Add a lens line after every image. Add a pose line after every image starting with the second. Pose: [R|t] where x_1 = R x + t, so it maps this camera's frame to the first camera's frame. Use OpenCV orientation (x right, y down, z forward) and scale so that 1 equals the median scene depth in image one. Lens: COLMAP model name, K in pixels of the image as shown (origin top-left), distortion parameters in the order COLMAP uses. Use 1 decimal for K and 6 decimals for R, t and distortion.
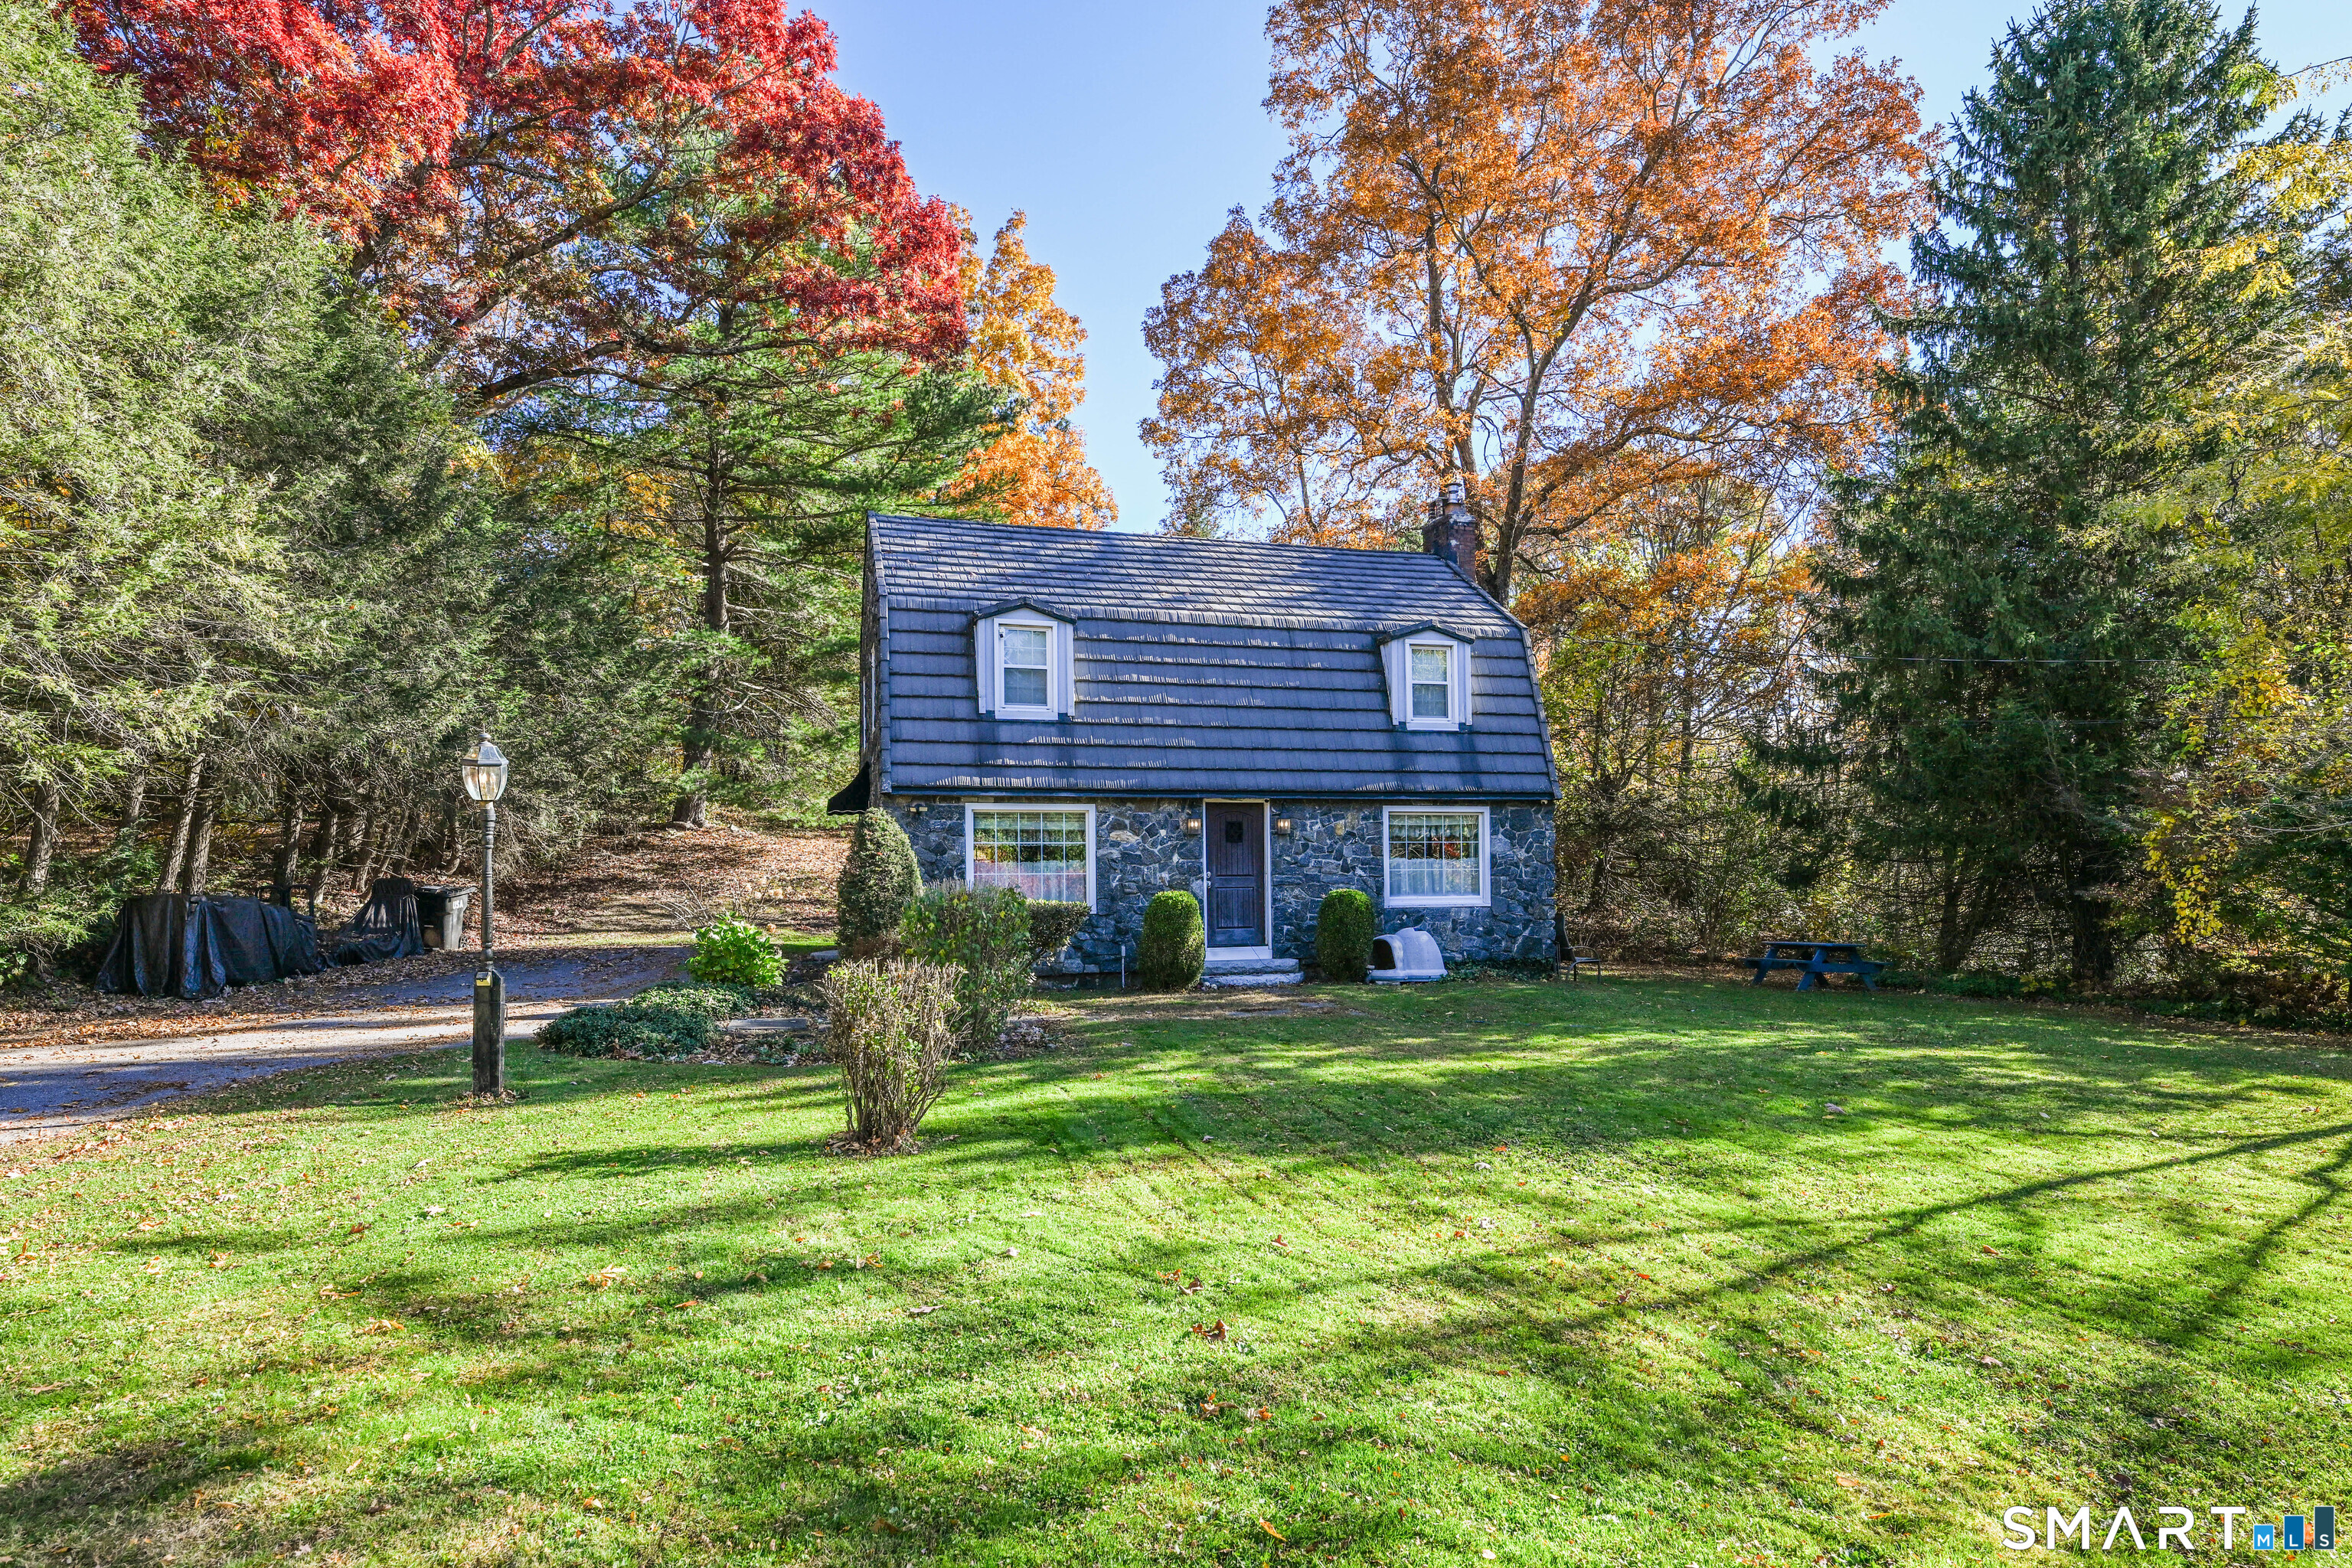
lens RADIAL K [[1140.4, 0, 1184.1], [0, 1140.4, 839.6], [0, 0, 1]] dist [-0.008699, 0.001095]
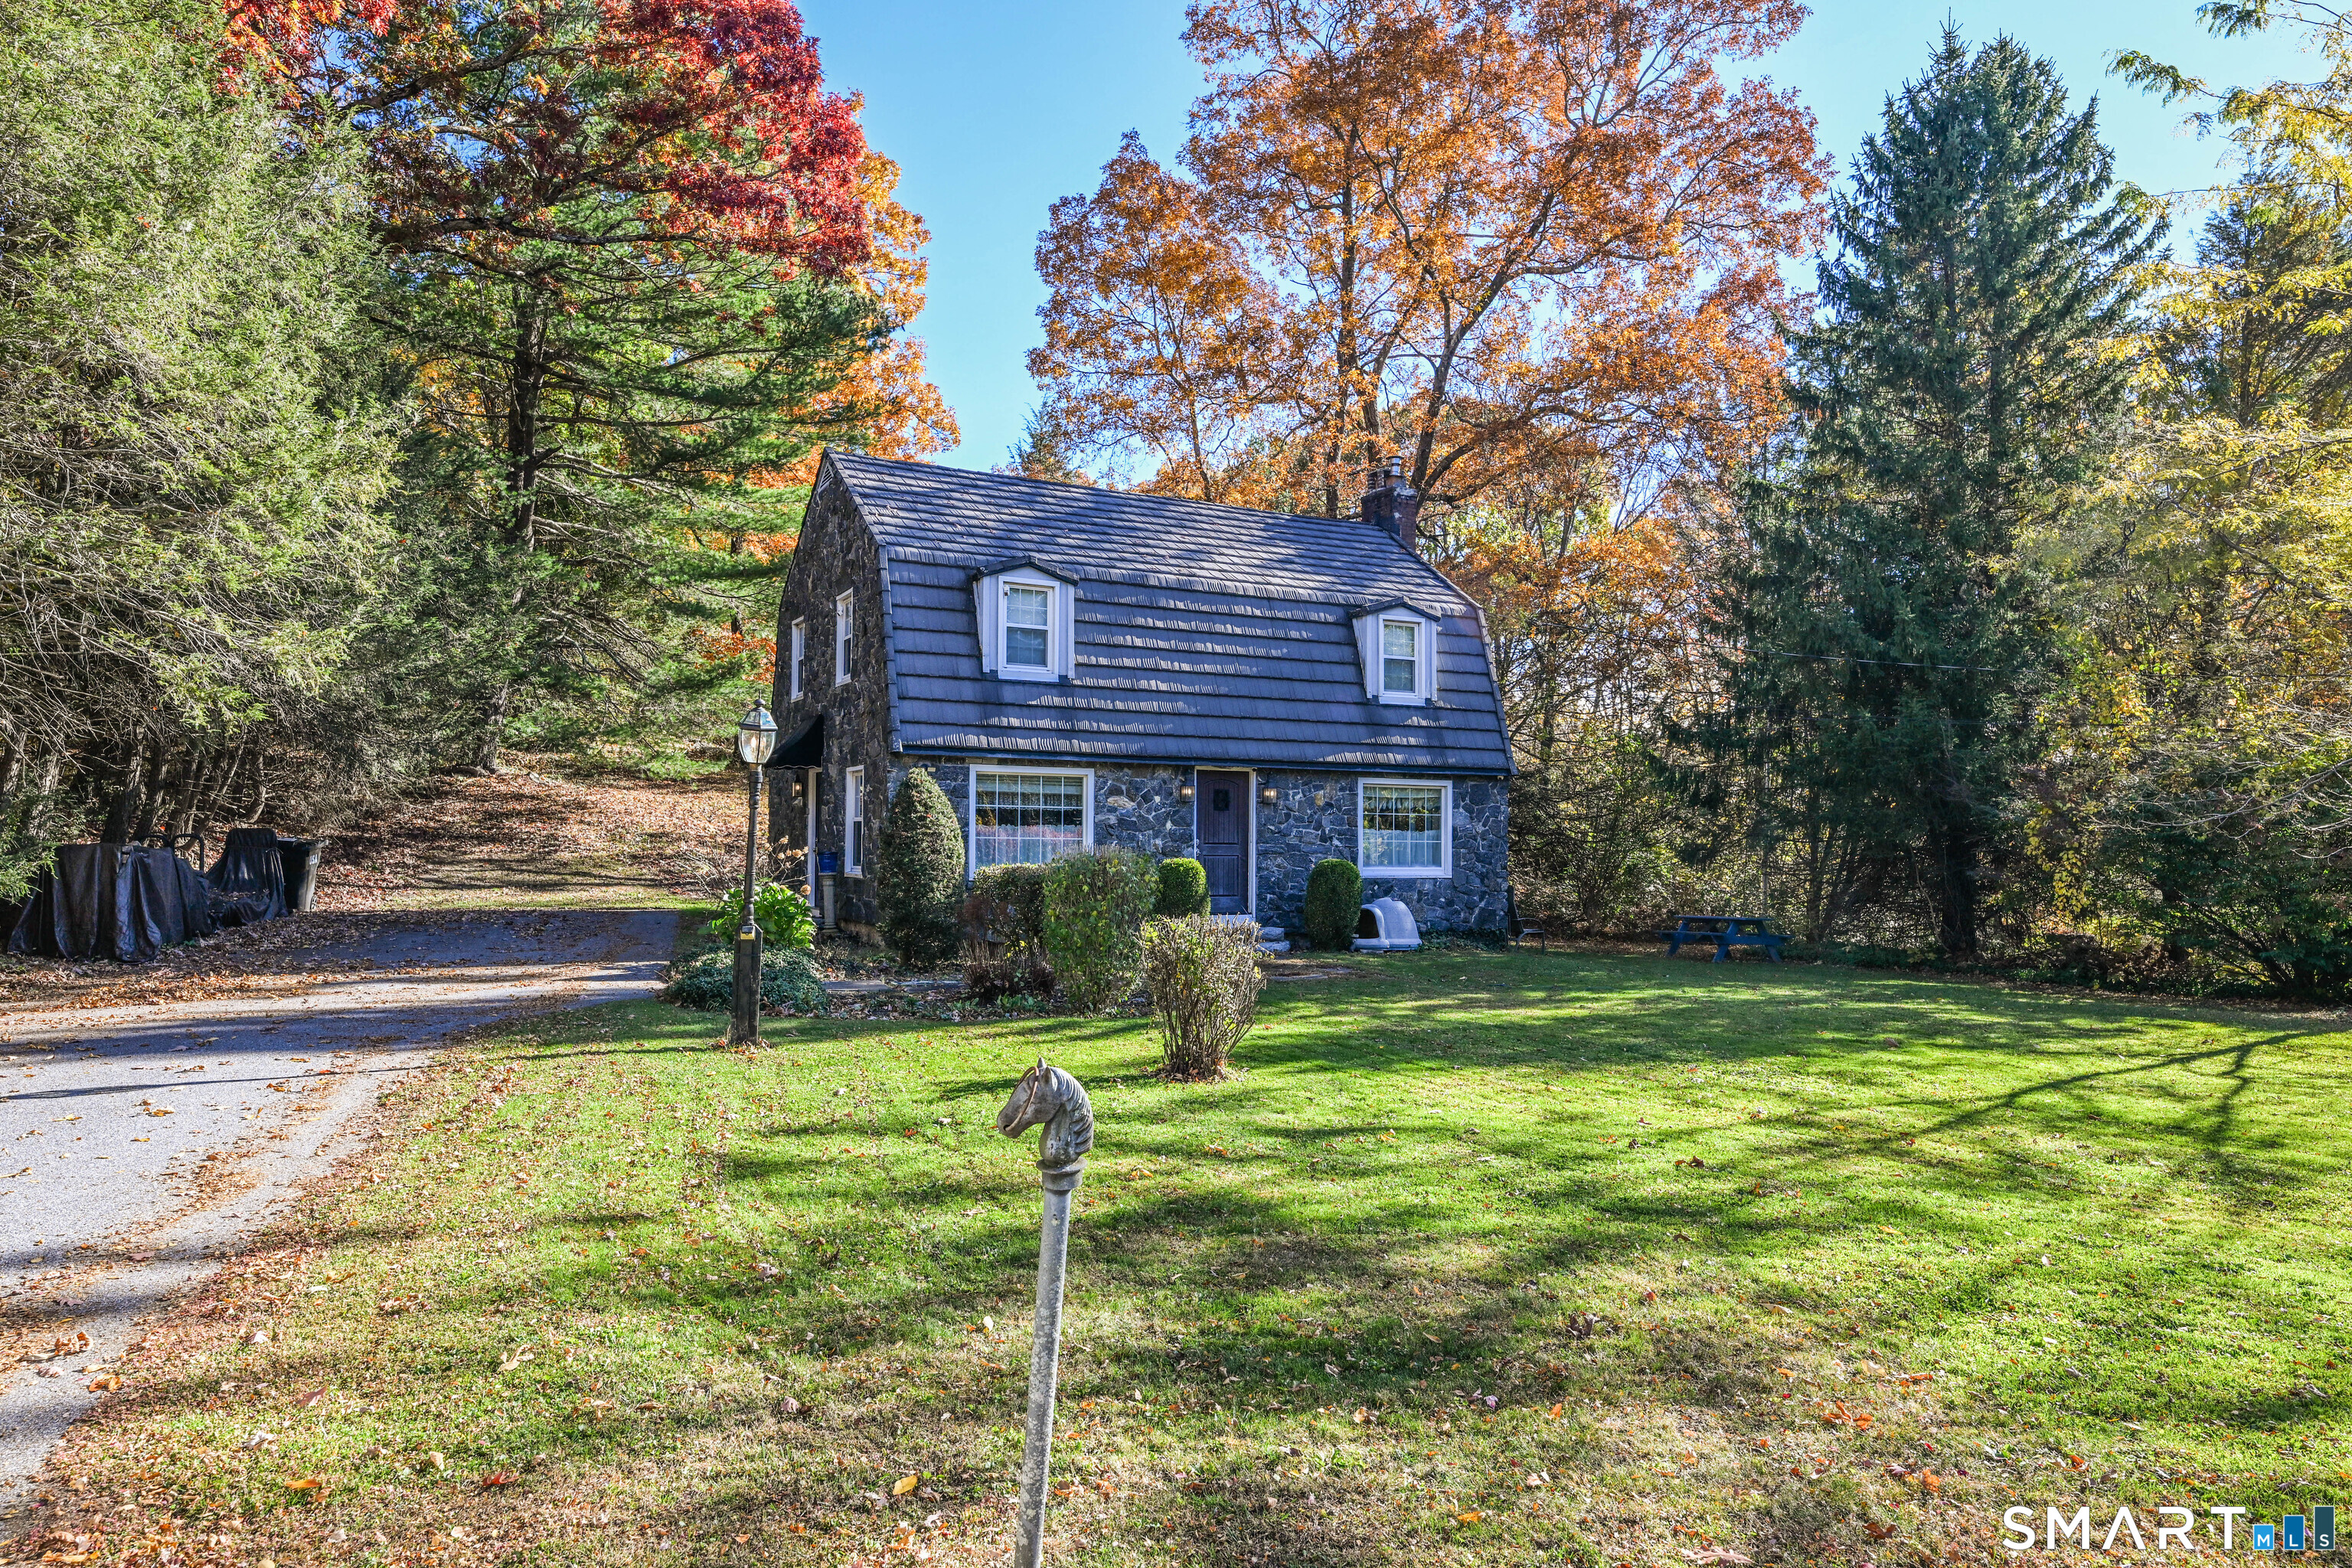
lens RADIAL K [[1324.6, 0, 1164.3], [0, 1324.6, 771.7], [0, 0, 1]] dist [-0.001758, -0.001492]
pose [[0.982656, 0.028671, 0.183208, -0.205629], [-0.024558, 0.999394, -0.024682, -0.001337], [-0.183805, 0.019754, 0.982764, -0.127196]]
